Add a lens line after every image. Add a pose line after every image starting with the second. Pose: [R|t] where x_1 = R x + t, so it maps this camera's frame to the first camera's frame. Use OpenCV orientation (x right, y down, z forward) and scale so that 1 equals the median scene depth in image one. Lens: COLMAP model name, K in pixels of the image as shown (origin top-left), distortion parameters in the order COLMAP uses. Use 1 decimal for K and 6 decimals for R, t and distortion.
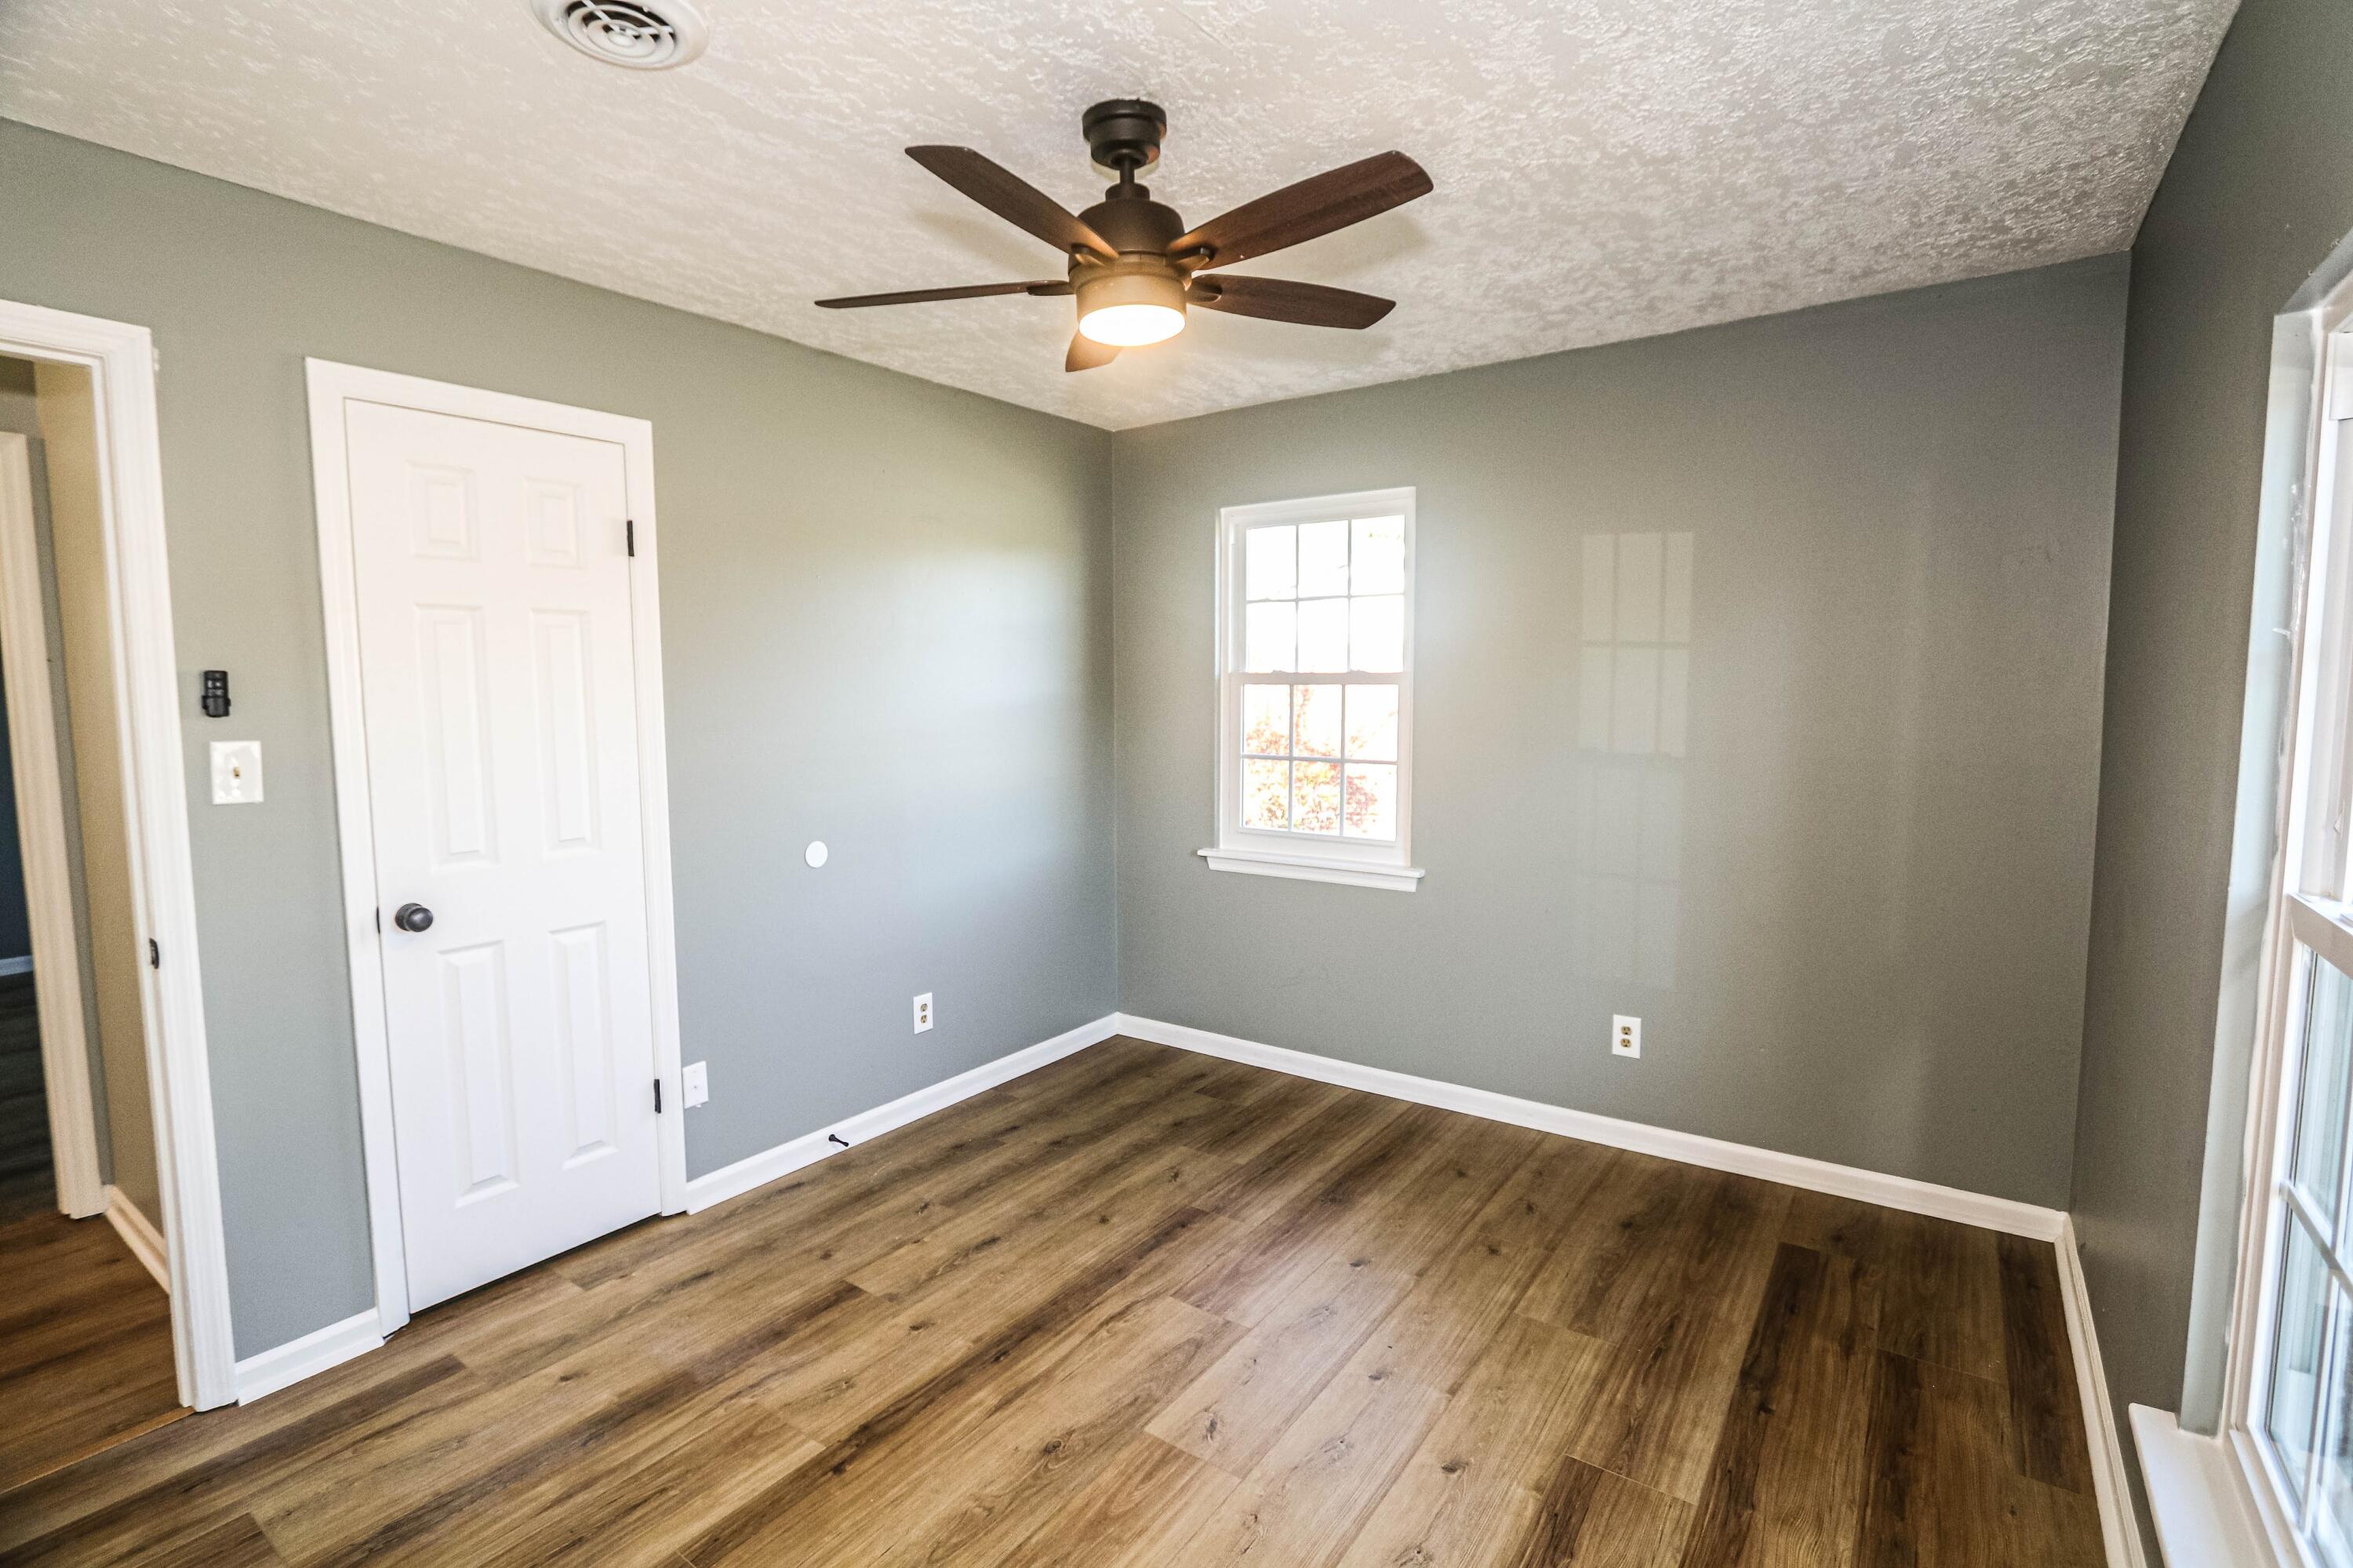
lens RADIAL K [[1091.0, 0, 1143.2], [0, 1091.0, 777.5], [0, 0, 1]] dist [-0.020958, 0.000139]
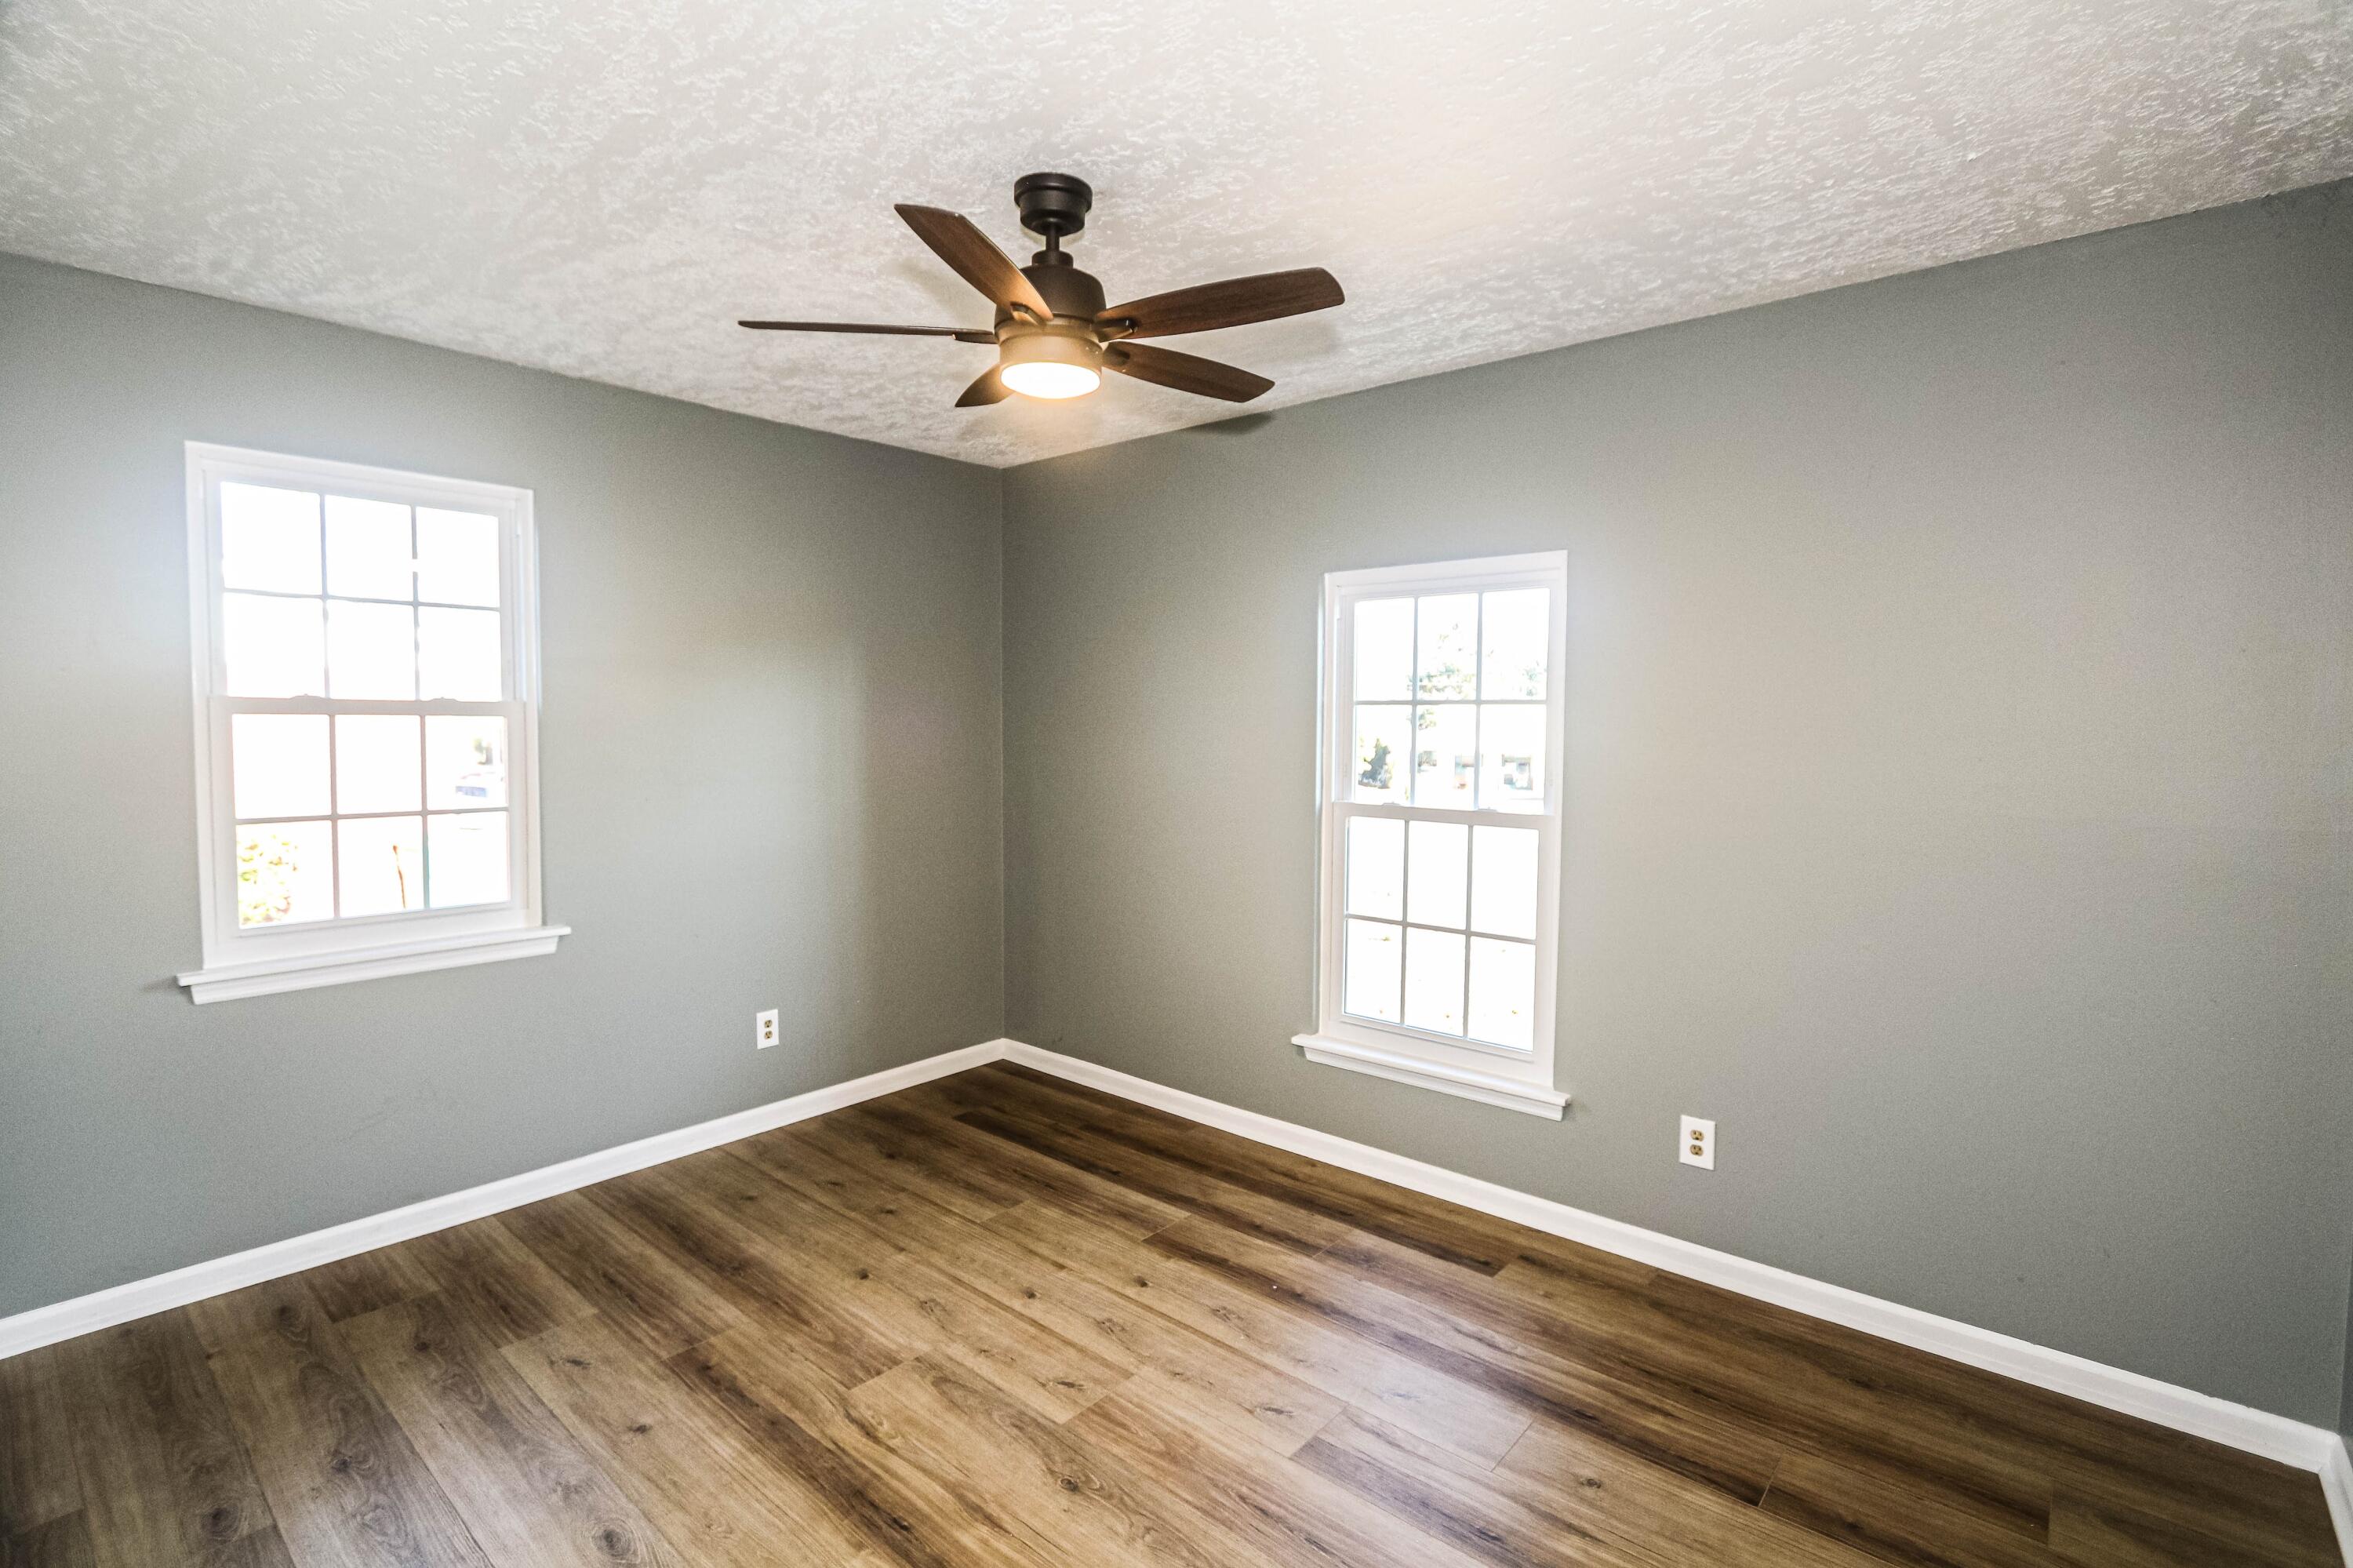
lens RADIAL K [[1091.0, 0, 1143.2], [0, 1091.0, 777.5], [0, 0, 1]] dist [-0.020958, 0.000139]
pose [[0.089841, -0.045443, 0.994919, -0.747370], [0.079393, 0.996106, 0.038328, -0.040626], [-0.992787, 0.075546, 0.093099, 0.575586]]
